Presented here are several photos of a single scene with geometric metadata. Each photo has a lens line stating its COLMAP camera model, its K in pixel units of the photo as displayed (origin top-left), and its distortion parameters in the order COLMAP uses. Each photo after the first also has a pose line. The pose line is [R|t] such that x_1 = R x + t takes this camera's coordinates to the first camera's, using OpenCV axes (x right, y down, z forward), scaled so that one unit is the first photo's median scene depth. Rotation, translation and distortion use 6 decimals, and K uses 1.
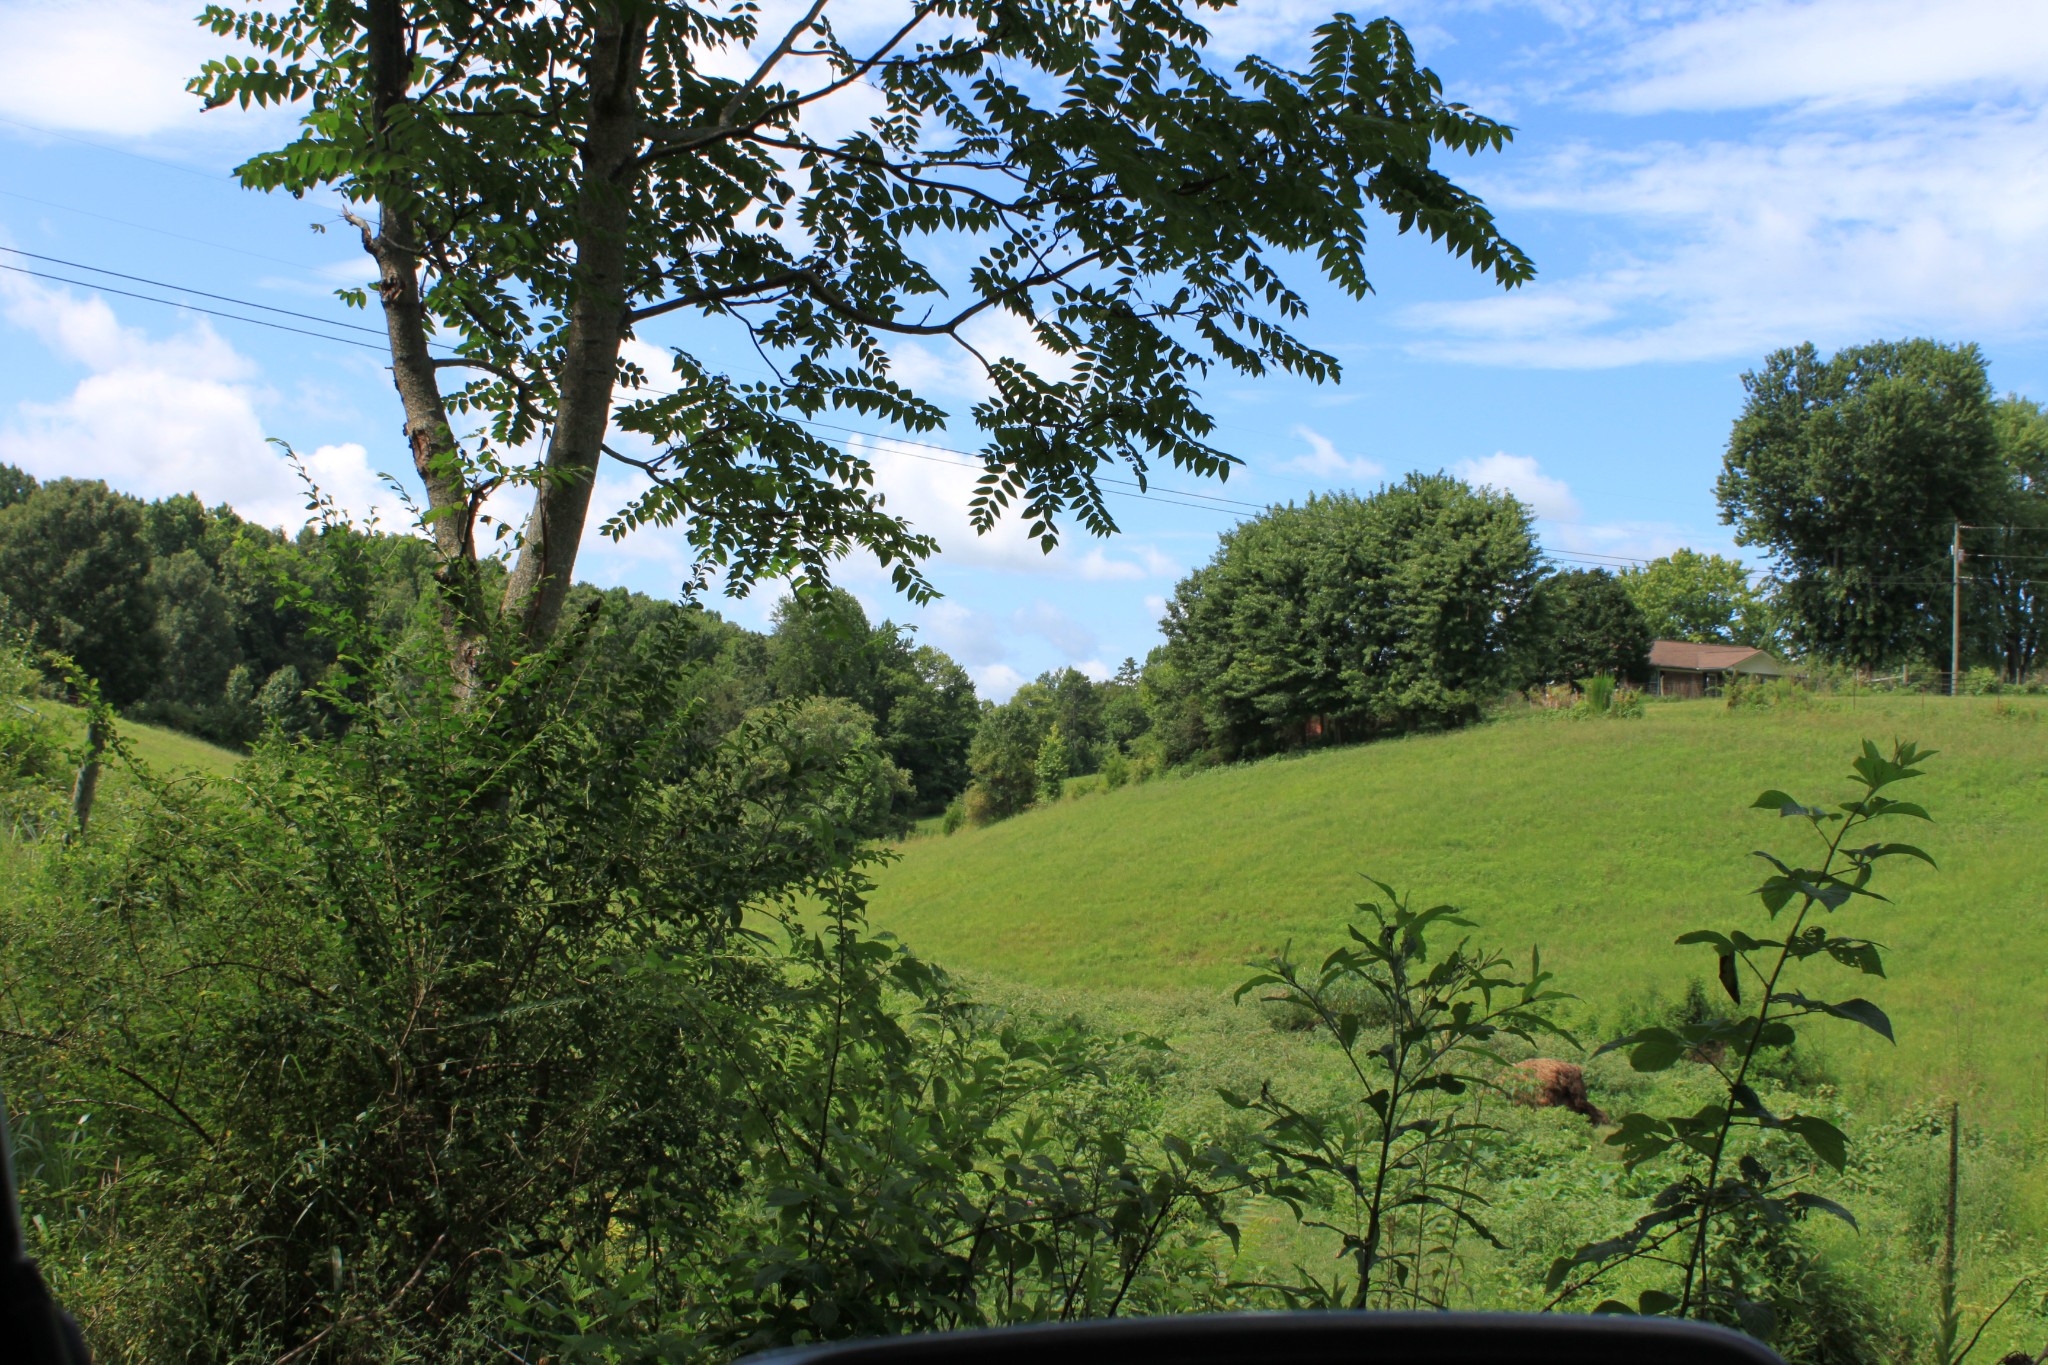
lens RADIAL K [[2155.1, 0, 1030.8], [0, 2155.1, 685.1], [0, 0, 1]] dist [-0.074425, 0.000000]
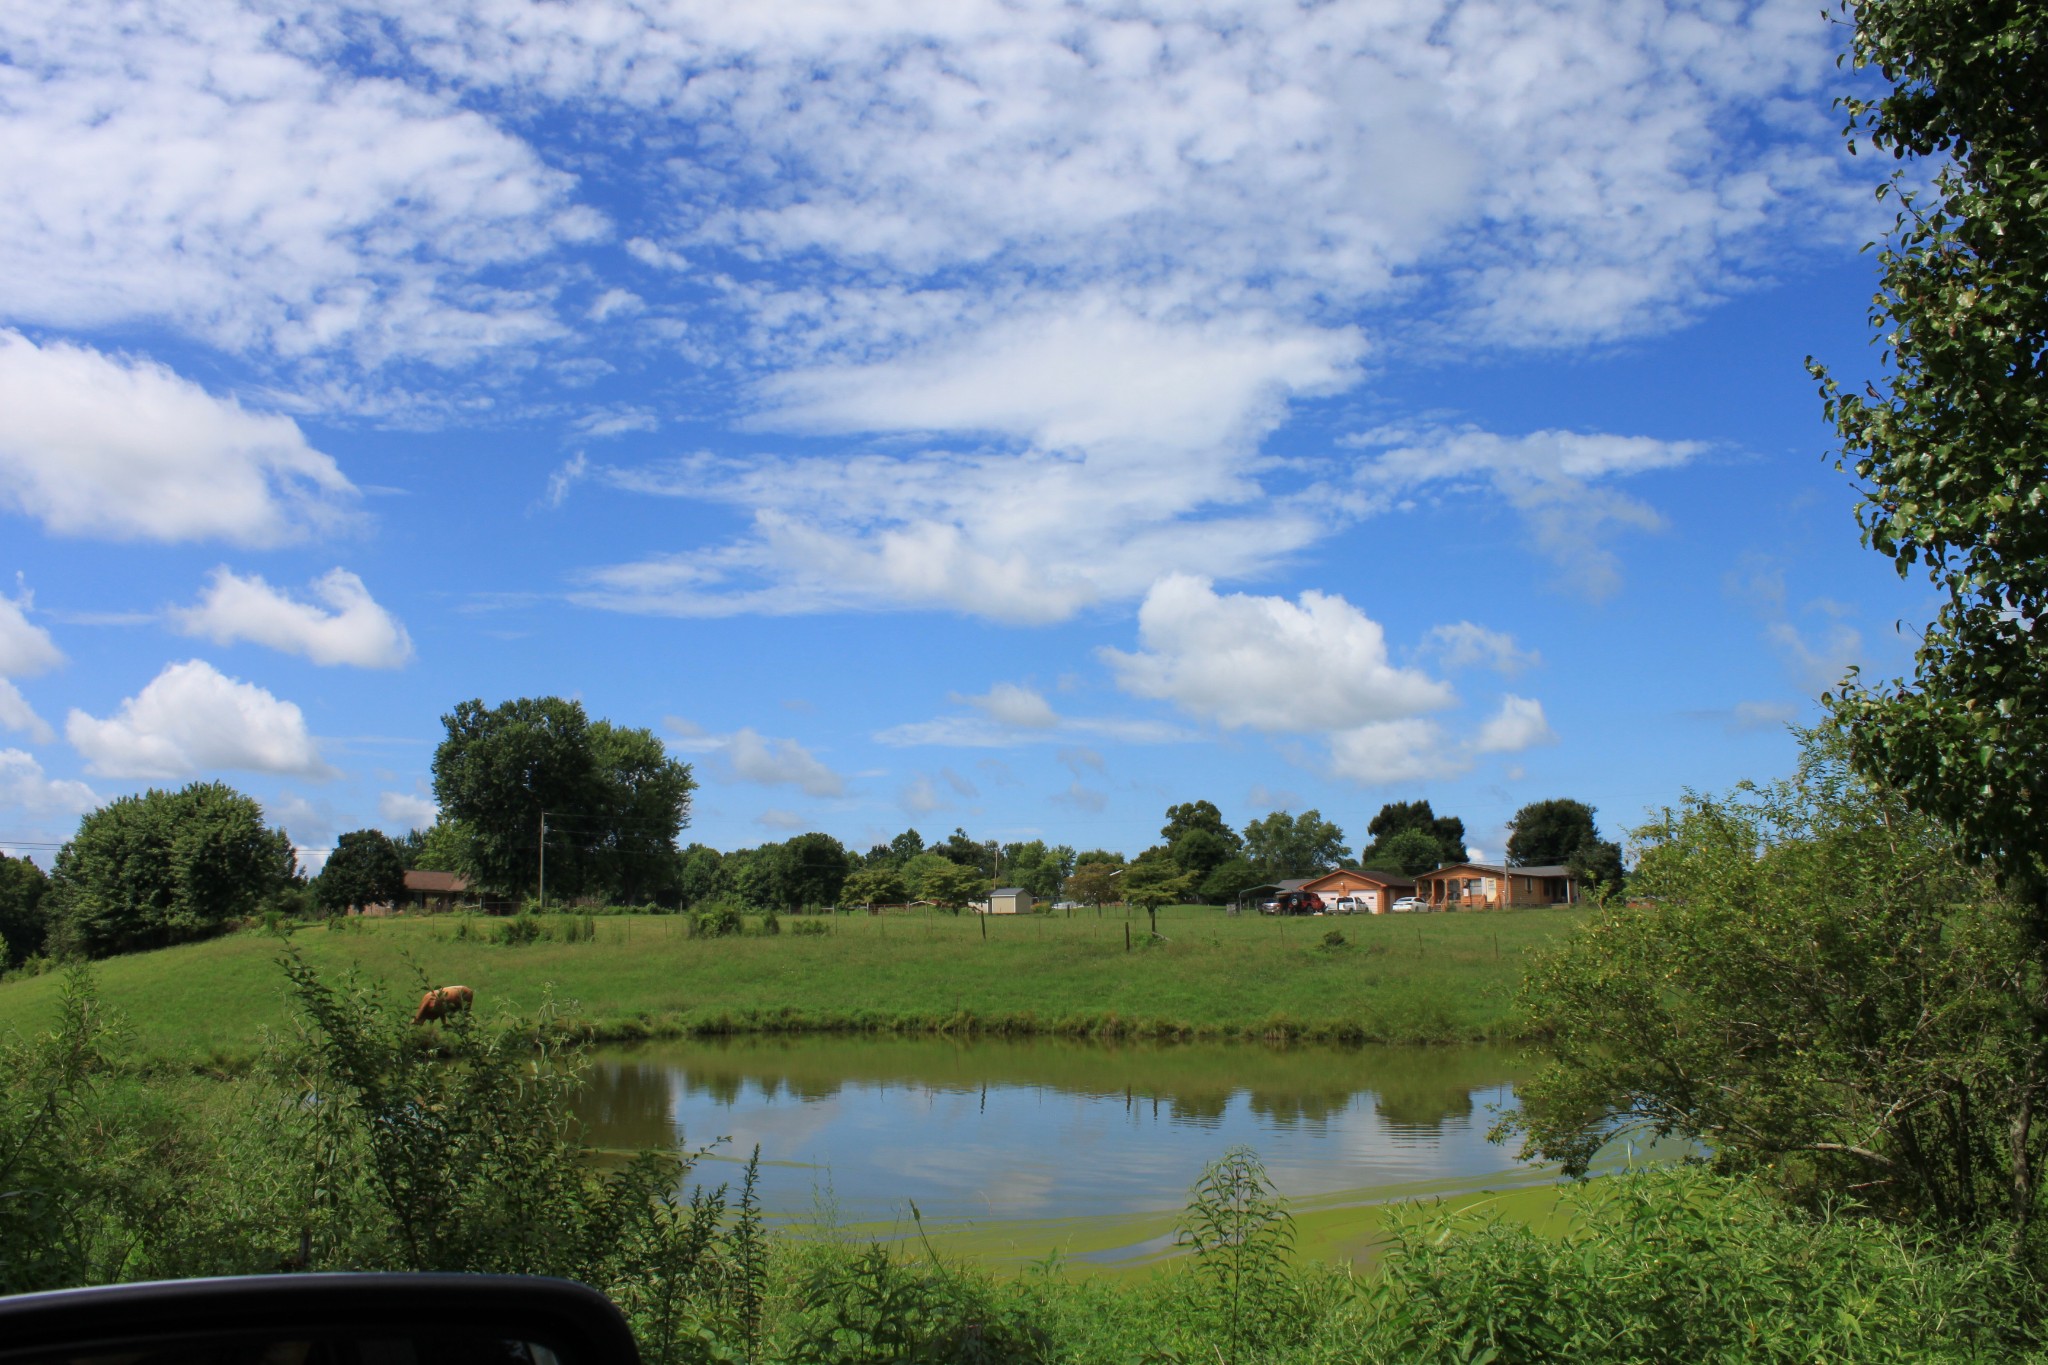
lens RADIAL K [[1678.4, 0, 1043.0], [0, 1678.4, 687.4], [0, 0, 1]] dist [-0.165331, 0.135665]
pose [[0.899259, 0.026281, 0.436627, 0.196904], [0.019469, 0.994799, -0.099977, -0.031389], [-0.436983, 0.098406, 0.894070, -0.350256]]
